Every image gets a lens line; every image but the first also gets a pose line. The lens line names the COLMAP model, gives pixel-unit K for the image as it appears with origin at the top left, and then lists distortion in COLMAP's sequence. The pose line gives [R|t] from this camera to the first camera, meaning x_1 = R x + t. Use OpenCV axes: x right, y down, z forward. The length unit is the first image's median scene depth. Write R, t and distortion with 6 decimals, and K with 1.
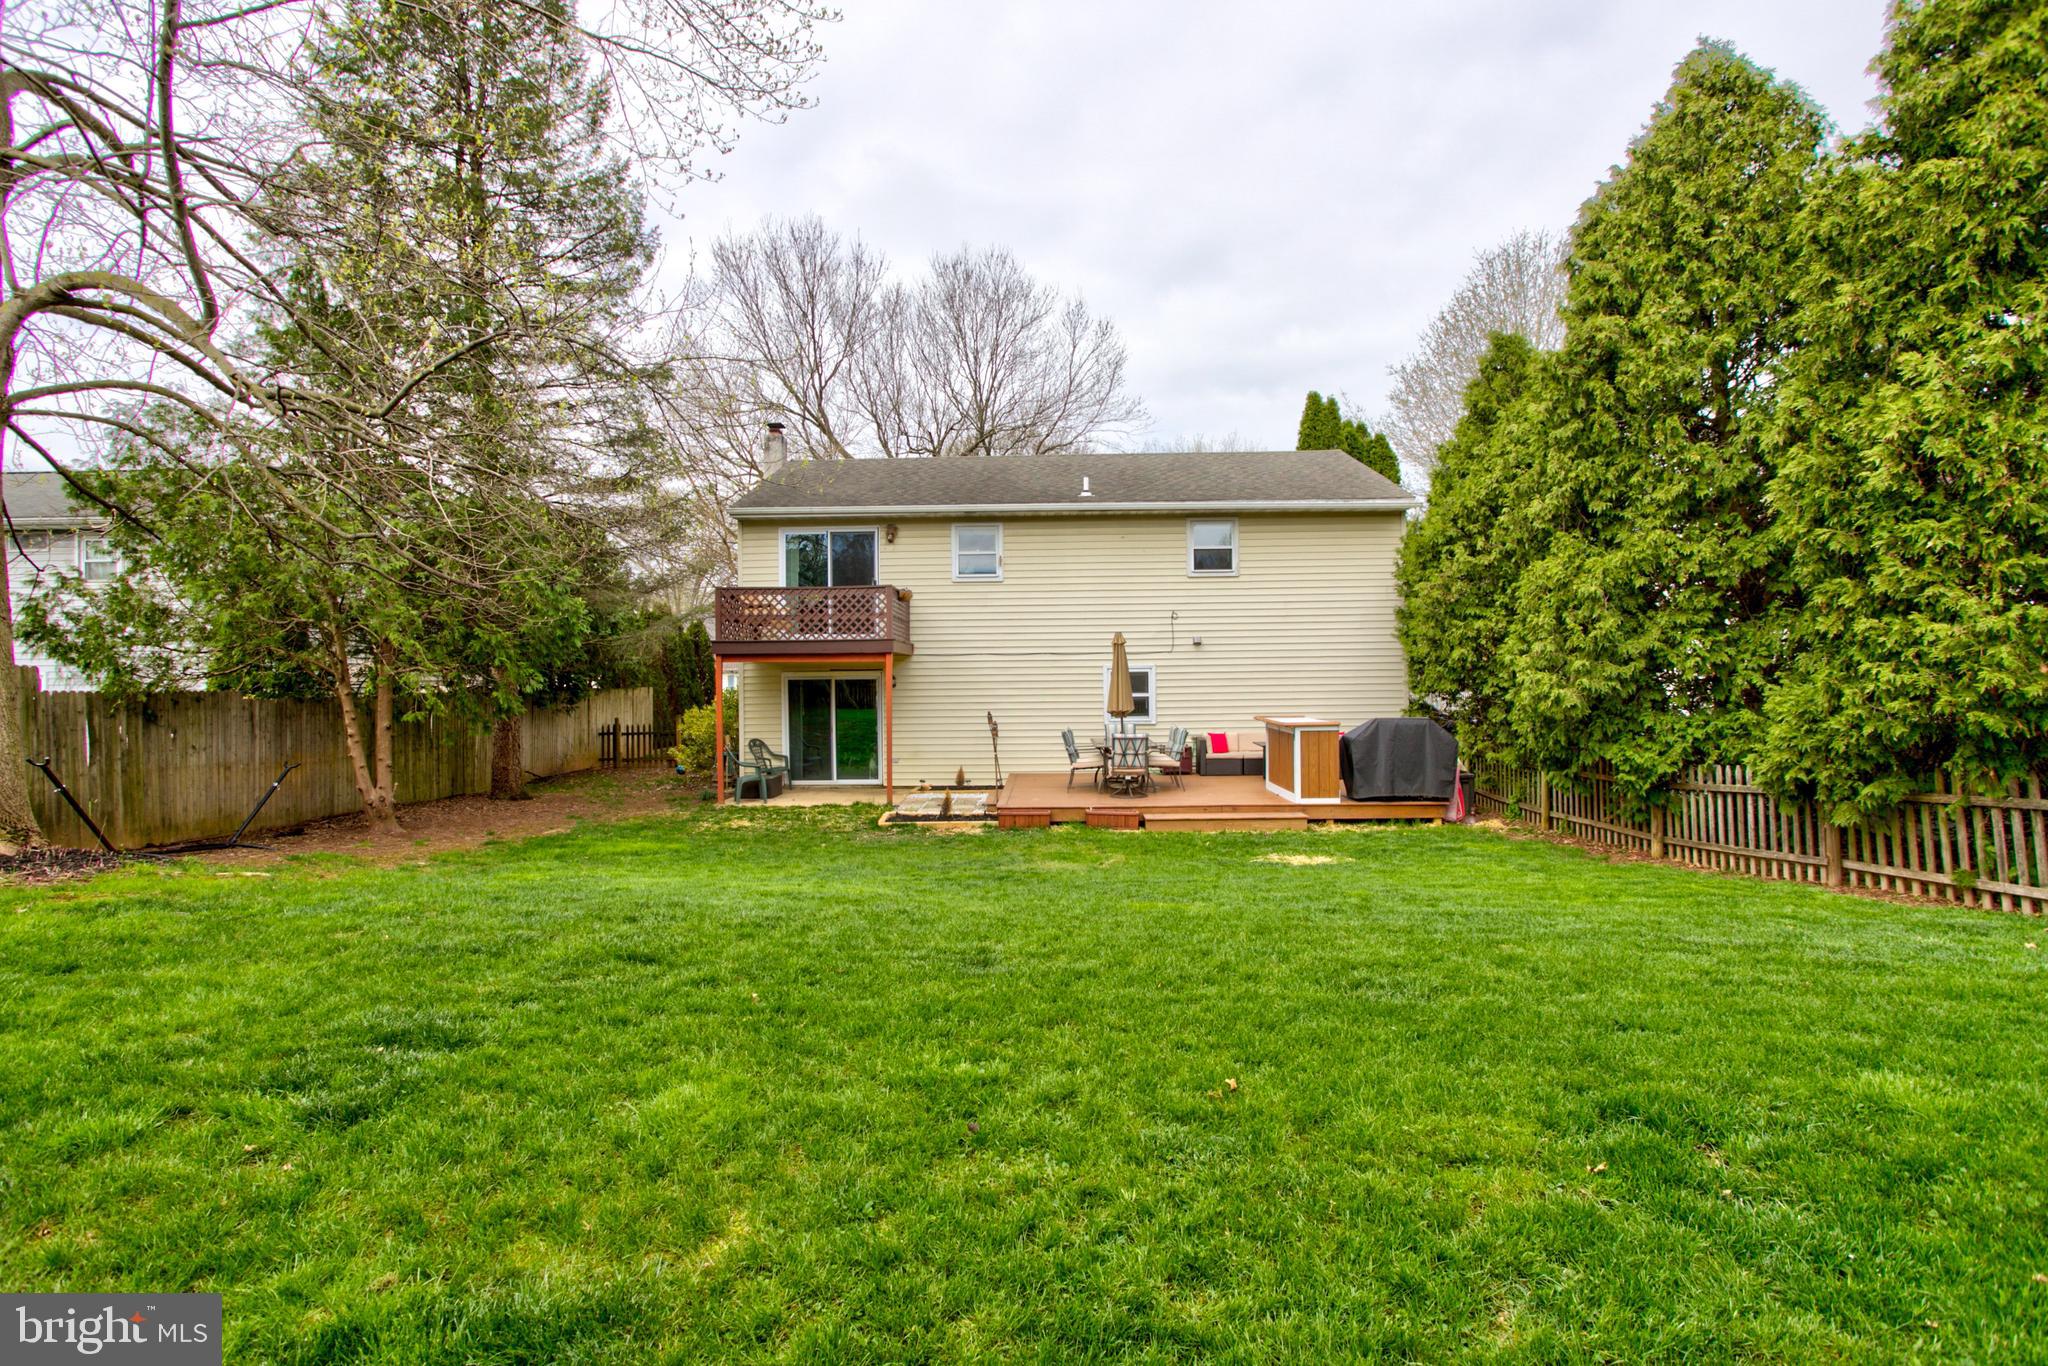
lens RADIAL K [[993.1, 0, 1018.8], [0, 993.1, 673.6], [0, 0, 1]] dist [-0.031299, 0.018298]
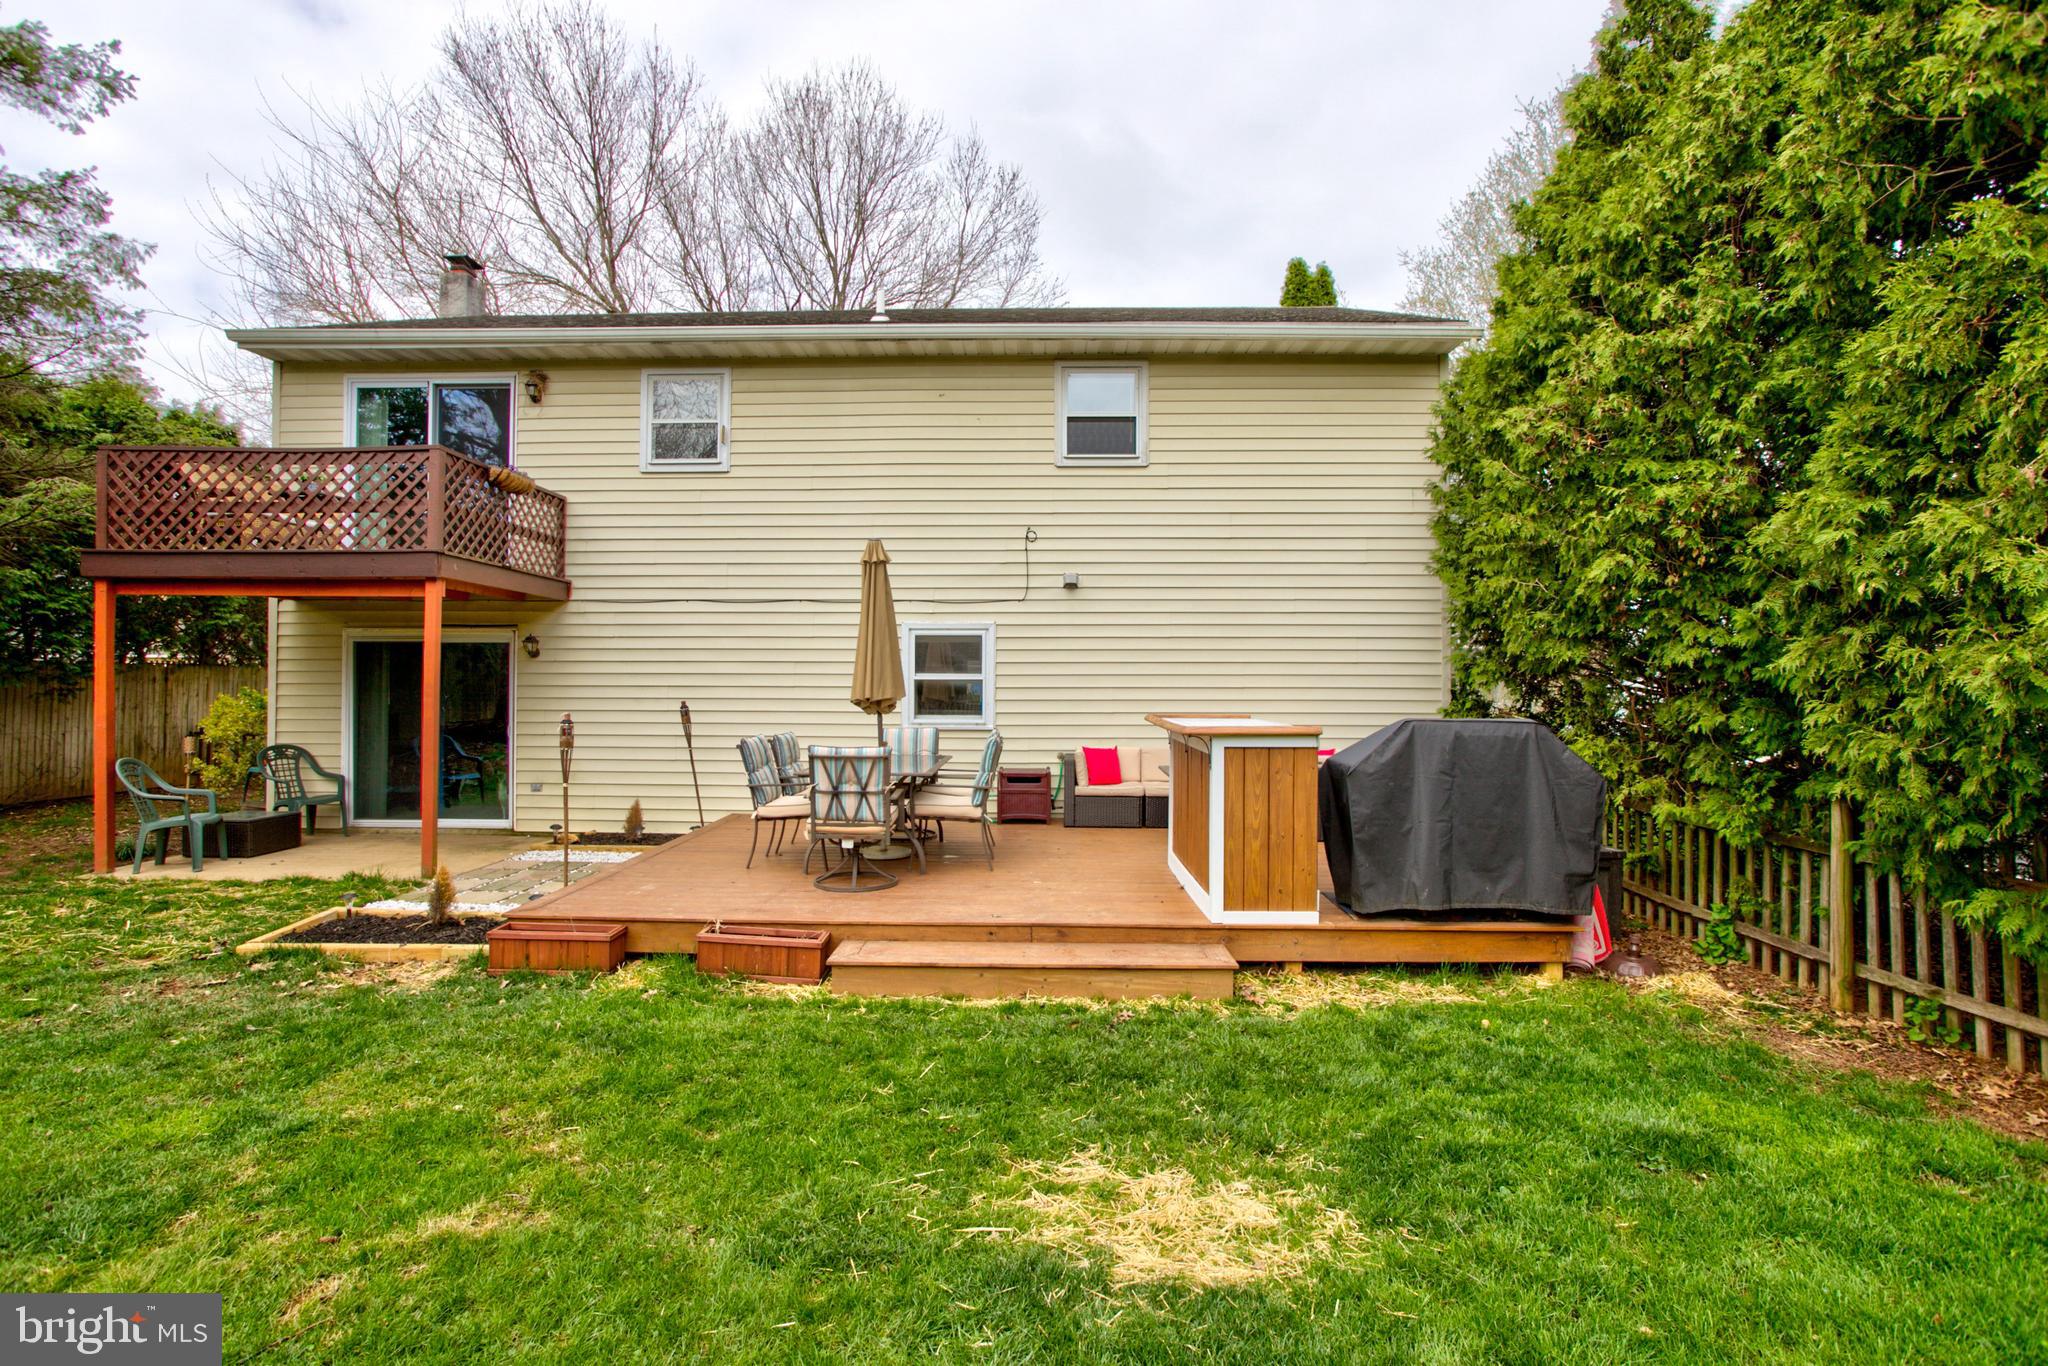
lens RADIAL K [[993.1, 0, 1009.6], [0, 993.1, 671.2], [0, 0, 1]] dist [-0.031299, 0.018298]
pose [[0.999884, 0.014770, -0.003662, 0.151587], [-0.014805, 0.999842, -0.009787, 0.024263], [0.003517, 0.009840, 0.999945, 0.452958]]
